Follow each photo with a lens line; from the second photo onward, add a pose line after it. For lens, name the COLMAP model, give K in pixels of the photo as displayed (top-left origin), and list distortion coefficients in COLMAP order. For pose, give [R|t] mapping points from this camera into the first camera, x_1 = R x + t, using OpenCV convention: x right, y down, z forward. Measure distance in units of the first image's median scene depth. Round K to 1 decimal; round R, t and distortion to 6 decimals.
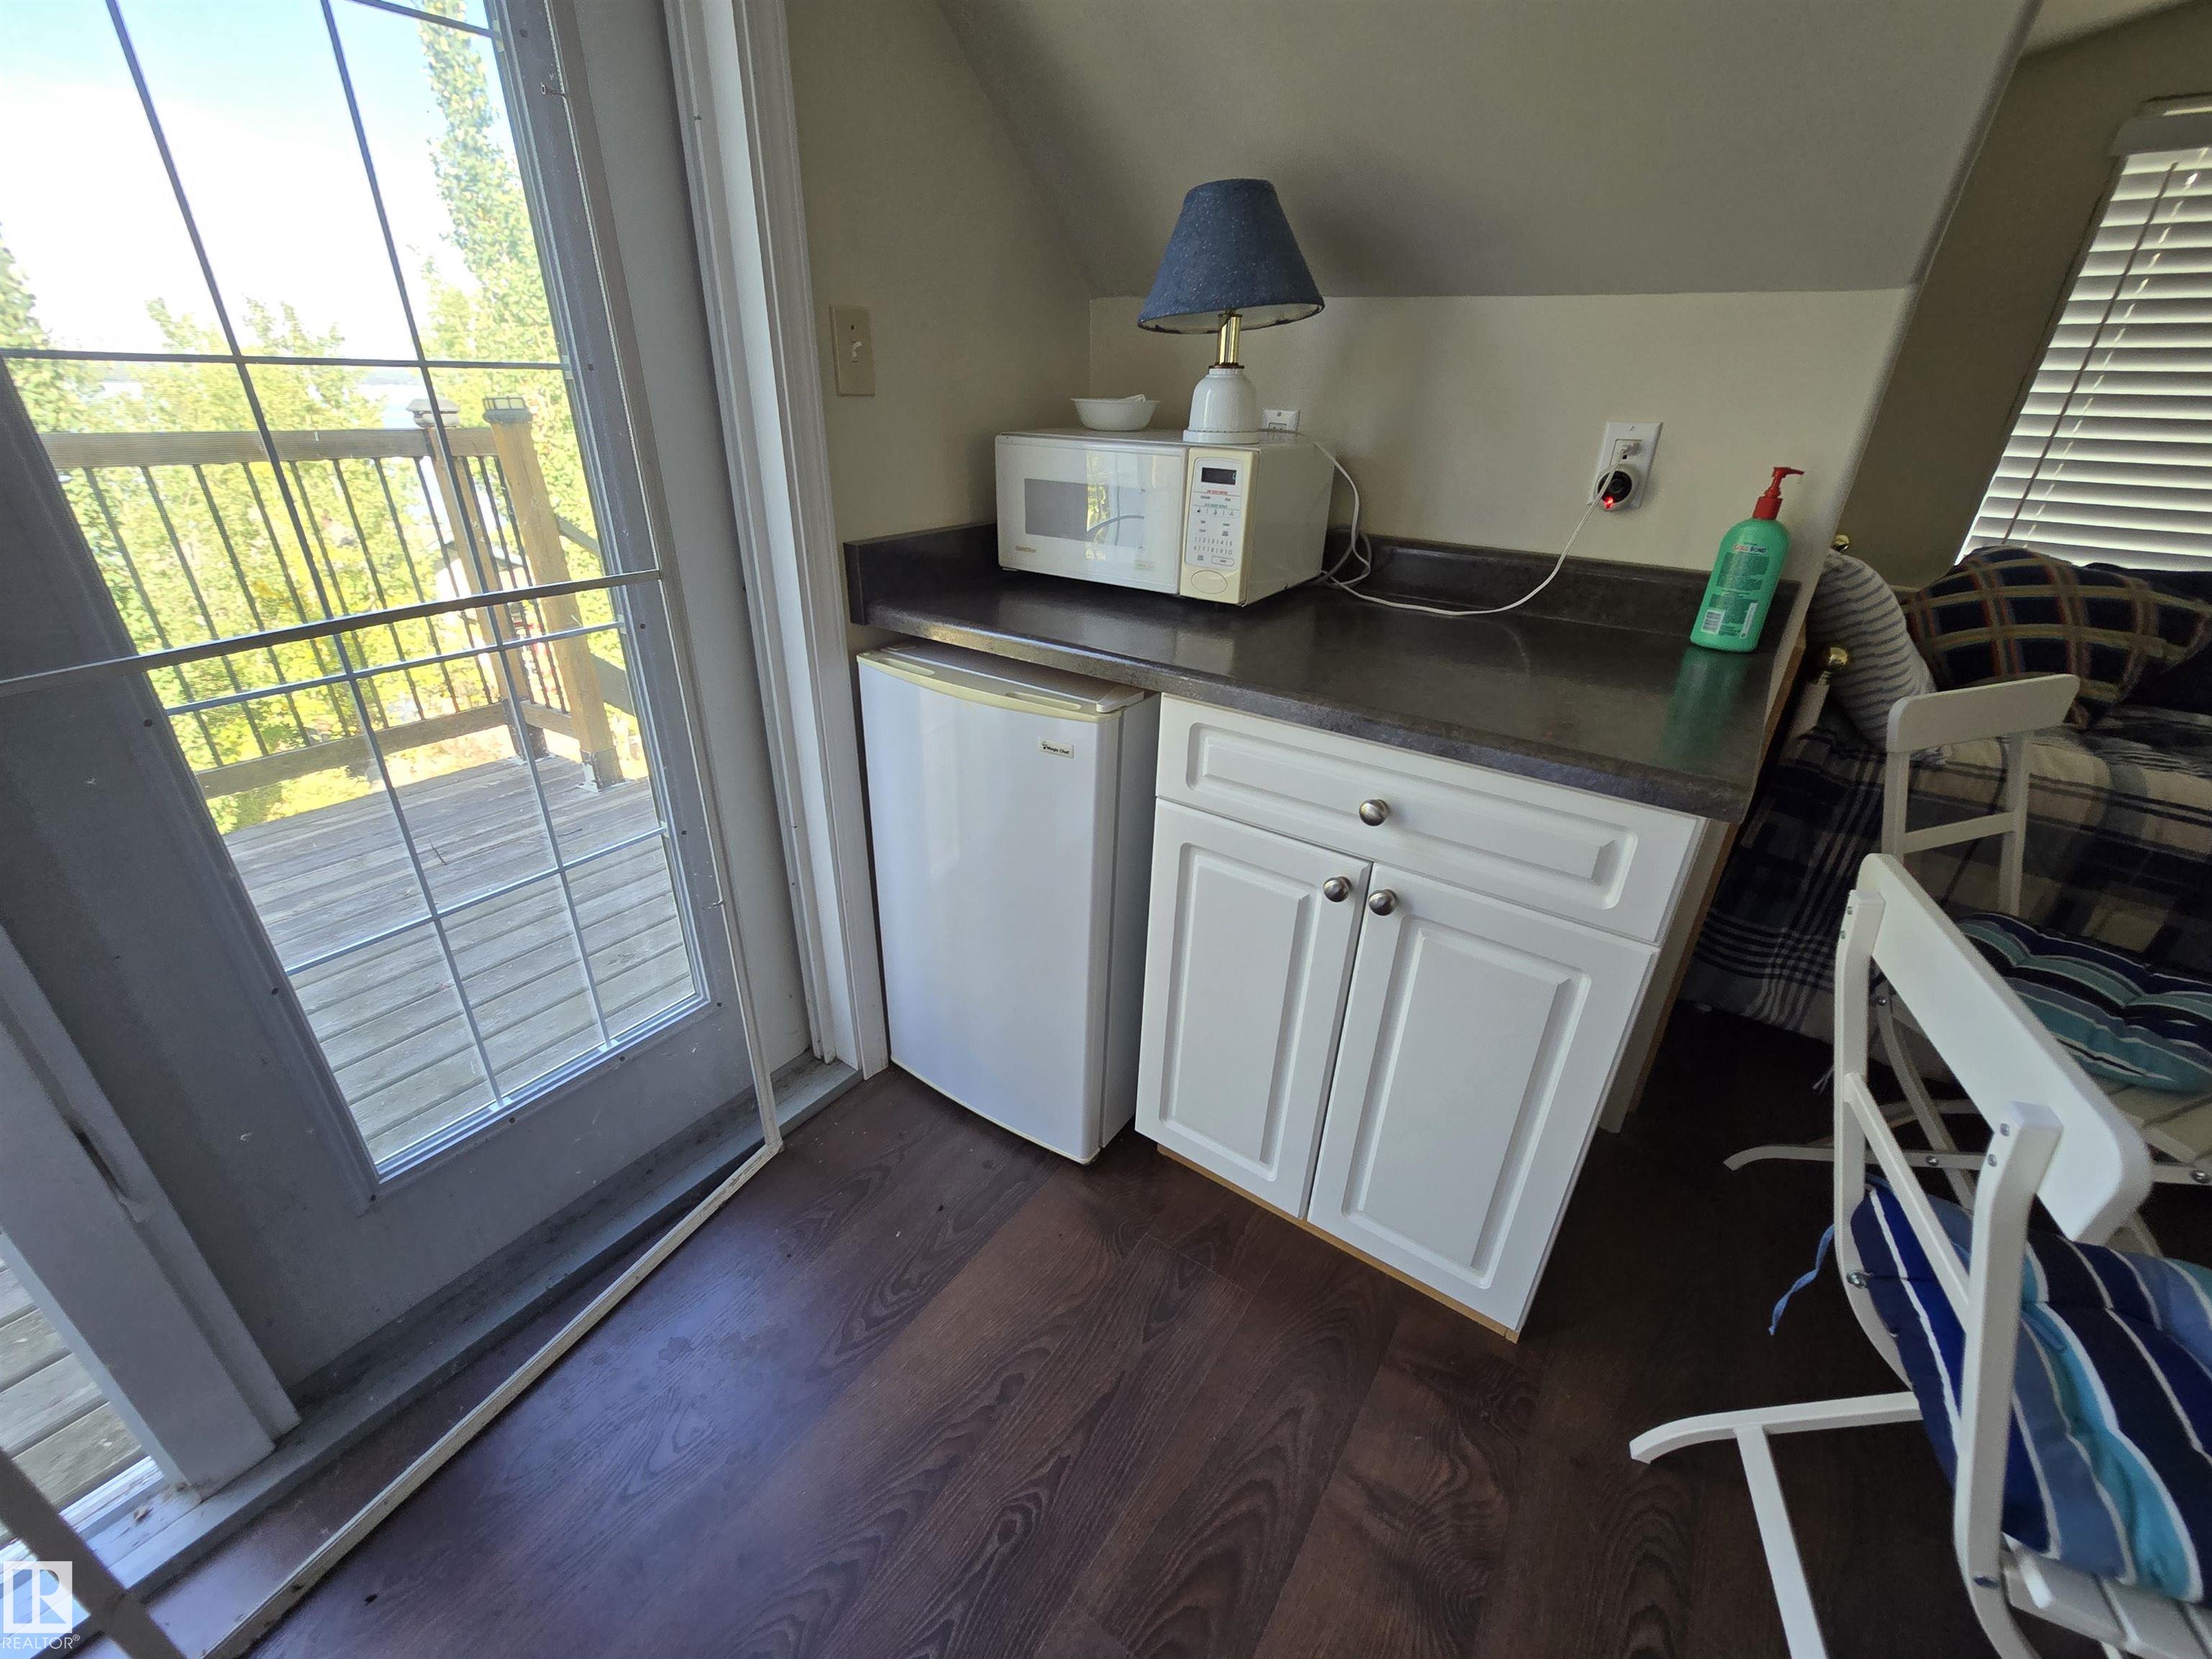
lens RADIAL K [[900.9, 0, 1101.7], [0, 900.9, 832.0], [0, 0, 1]] dist [-0.001492, 0.000016]
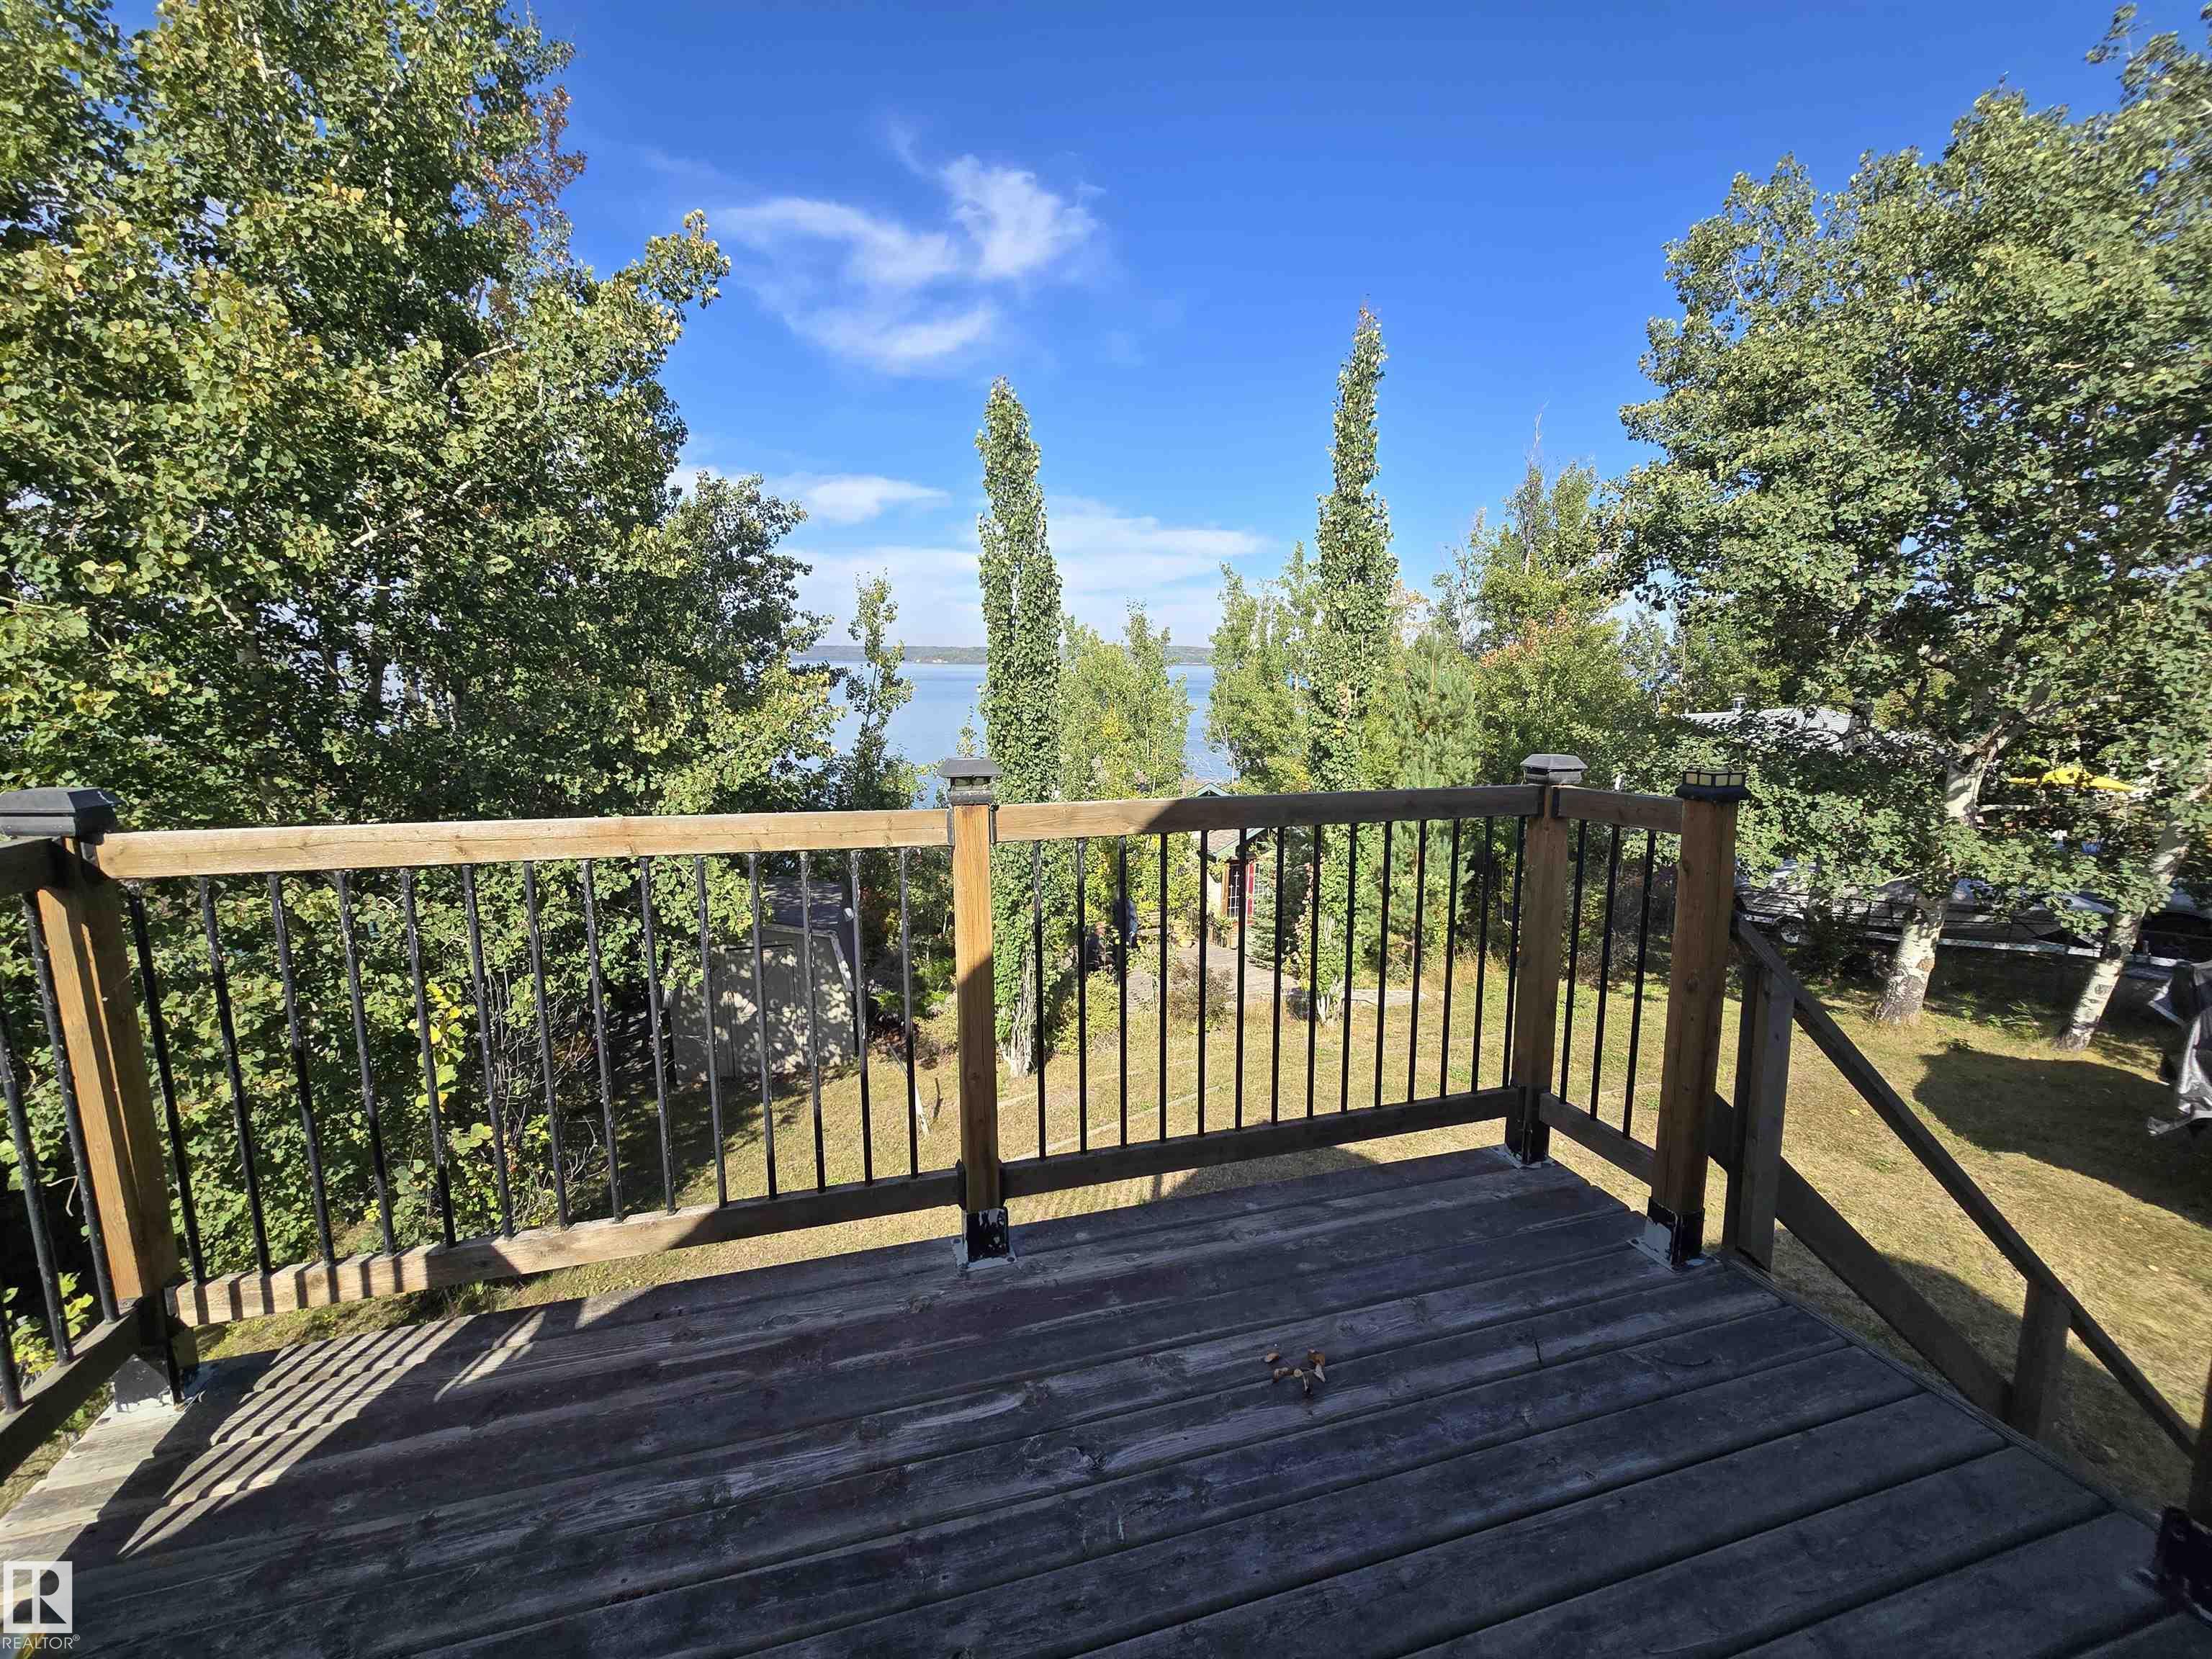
lens RADIAL K [[900.9, 0, 1102.2], [0, 900.9, 832.5], [0, 0, 1]] dist [-0.001492, 0.000016]
pose [[0.777156, 0.088917, -0.622994, -0.456143], [-0.252118, 0.951041, -0.178767, -0.120321], [0.576598, 0.295998, 0.761525, 0.087688]]
